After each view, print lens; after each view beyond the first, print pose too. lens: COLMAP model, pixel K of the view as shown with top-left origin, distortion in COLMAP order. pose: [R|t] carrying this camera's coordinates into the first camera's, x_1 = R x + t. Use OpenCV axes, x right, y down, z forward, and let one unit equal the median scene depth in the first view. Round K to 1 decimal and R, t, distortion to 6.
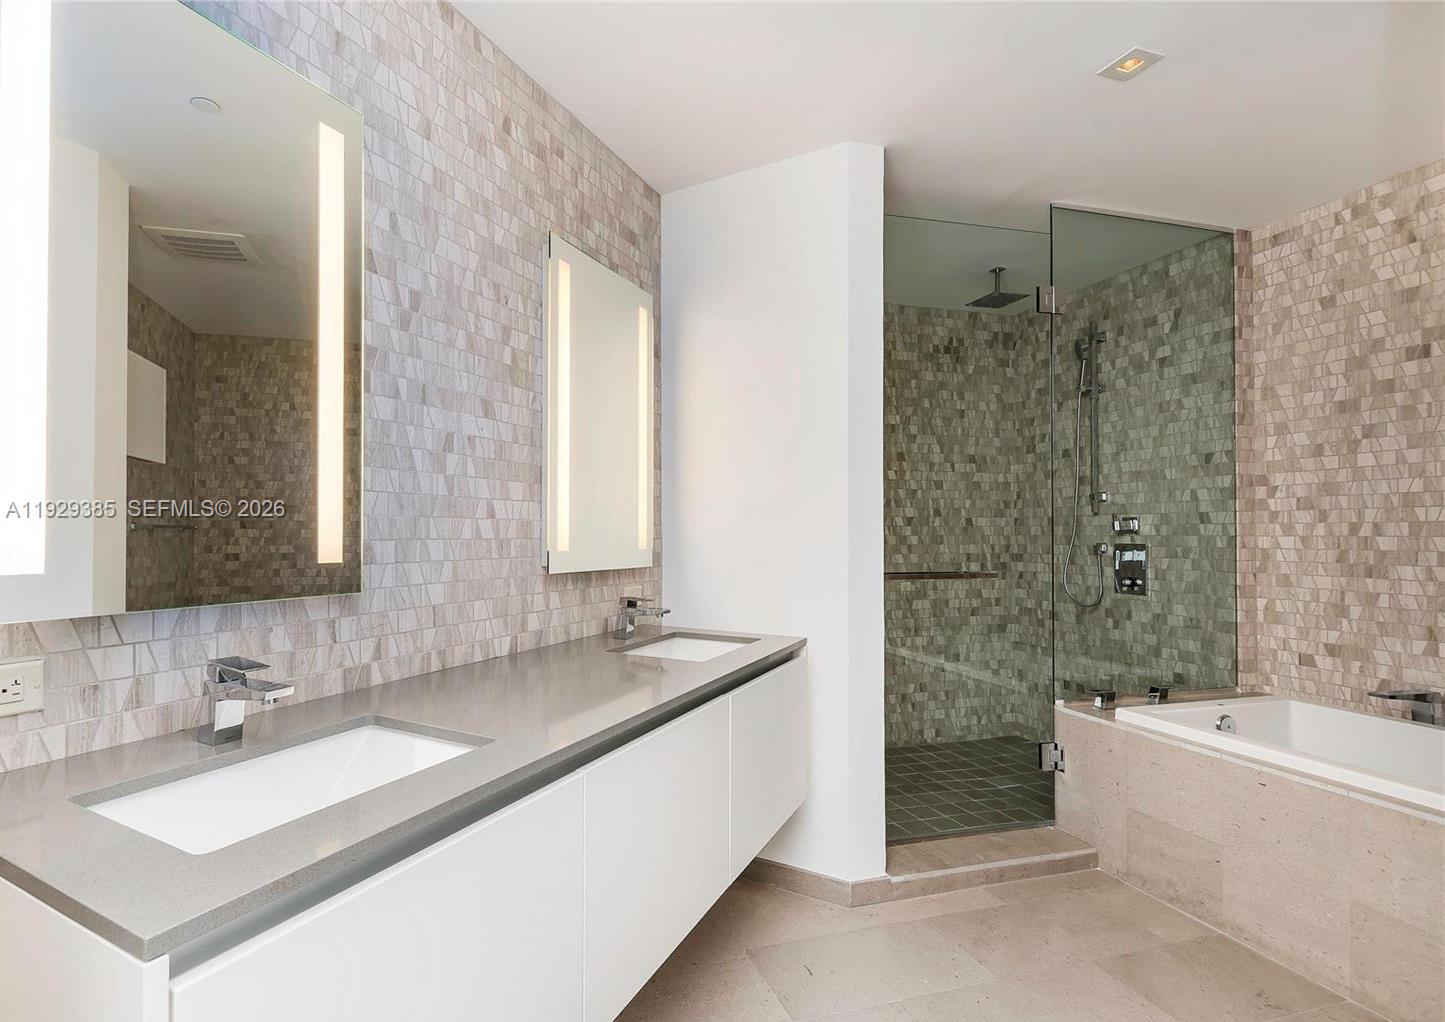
lens RADIAL K [[830.7, 0, 722.5], [0, 830.7, 511.0], [0, 0, 1]] dist [-0.000877, 0.000284]
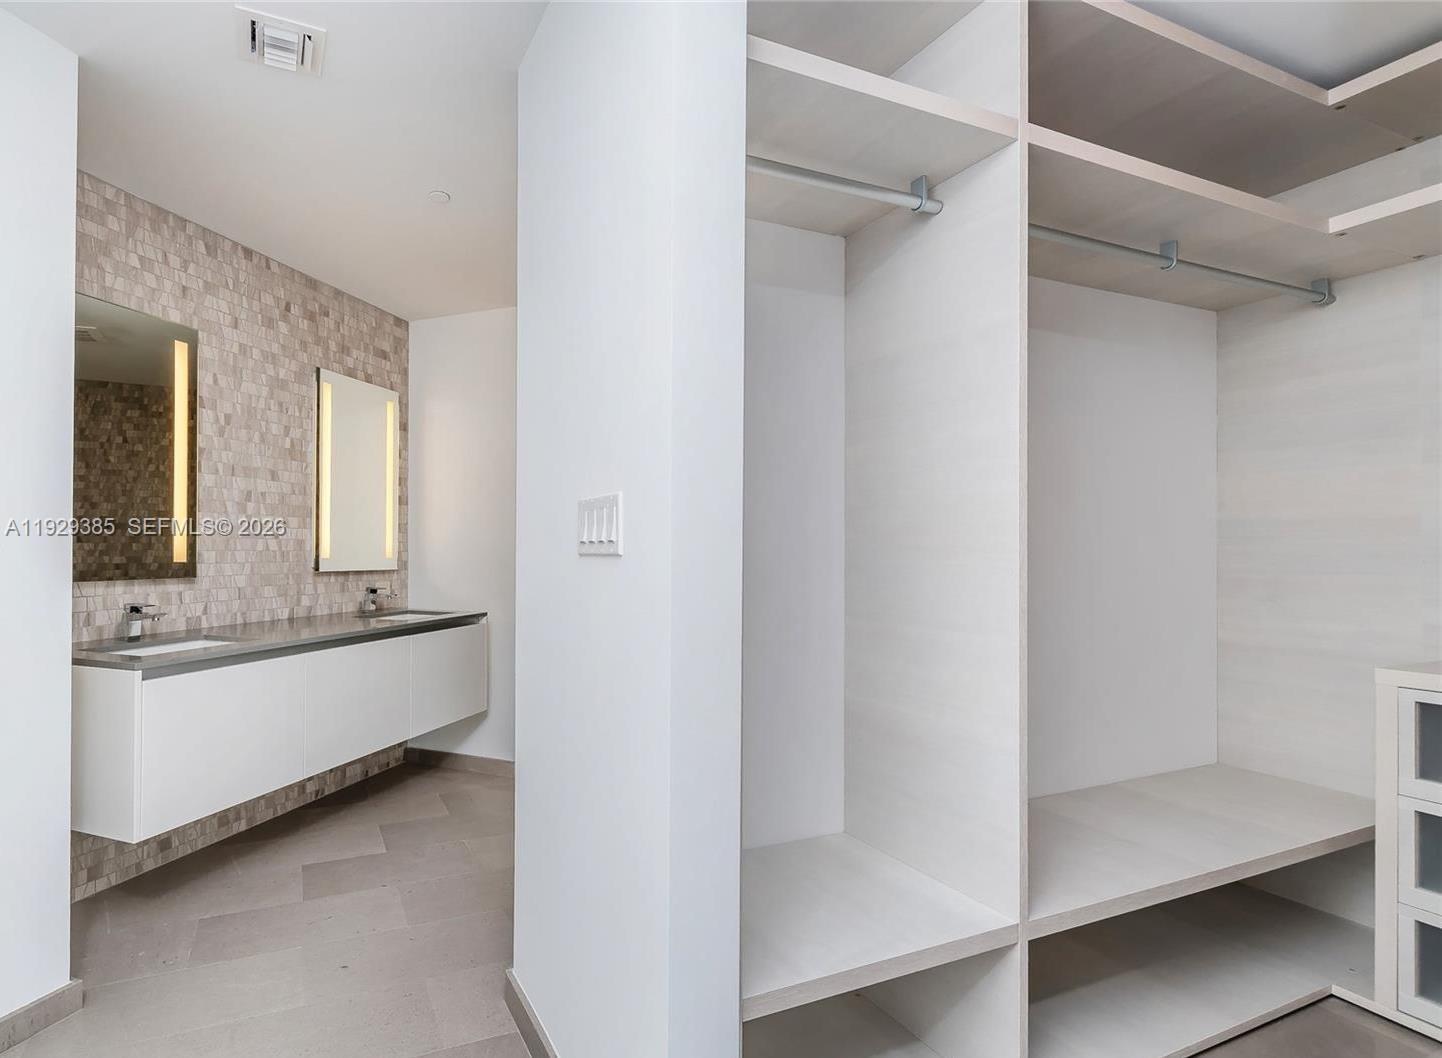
lens RADIAL K [[857.9, 0, 721.0], [0, 857.9, 529.0], [0, 0, 1]] dist [0.000151, 0.000510]
pose [[0.988313, 0.005494, 0.152337, 0.363644], [-0.006318, 0.999968, 0.004928, -0.025825], [-0.152305, -0.005833, 0.988316, -0.902419]]
